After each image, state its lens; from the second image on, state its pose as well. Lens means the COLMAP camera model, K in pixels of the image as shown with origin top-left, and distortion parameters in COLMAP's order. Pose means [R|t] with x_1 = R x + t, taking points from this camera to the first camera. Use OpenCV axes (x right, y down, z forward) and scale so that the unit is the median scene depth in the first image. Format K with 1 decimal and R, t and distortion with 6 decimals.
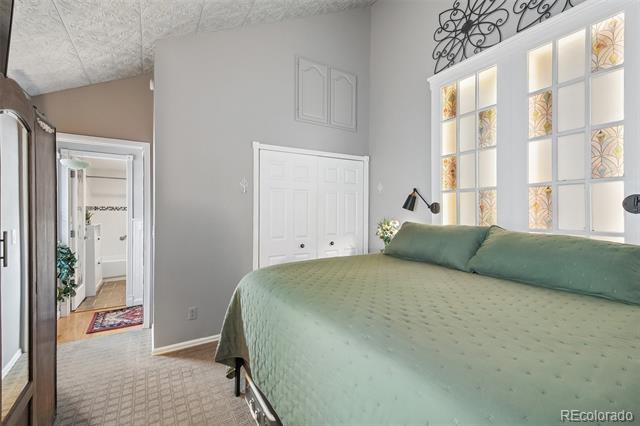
lens RADIAL K [[276.8, 0, 318.1], [0, 276.8, 208.4], [0, 0, 1]] dist [0.035980, -0.009903]
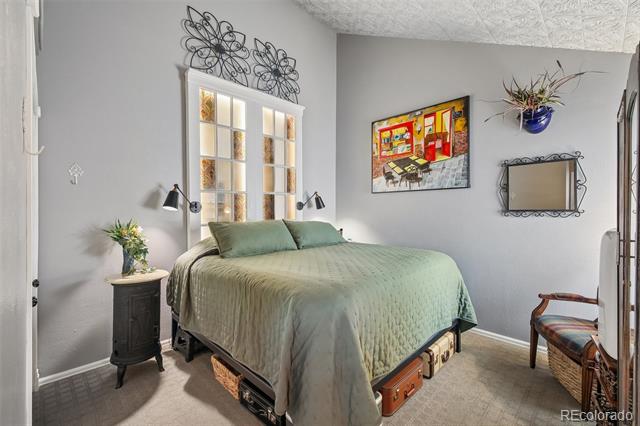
lens RADIAL K [[276.8, 0, 318.1], [0, 276.8, 208.4], [0, 0, 1]] dist [0.035980, -0.009903]
pose [[-0.224350, -0.000807, 0.974508, -0.670482], [-0.004126, 0.999991, -0.000122, 0.001976], [-0.974500, -0.004049, -0.224351, 0.861711]]
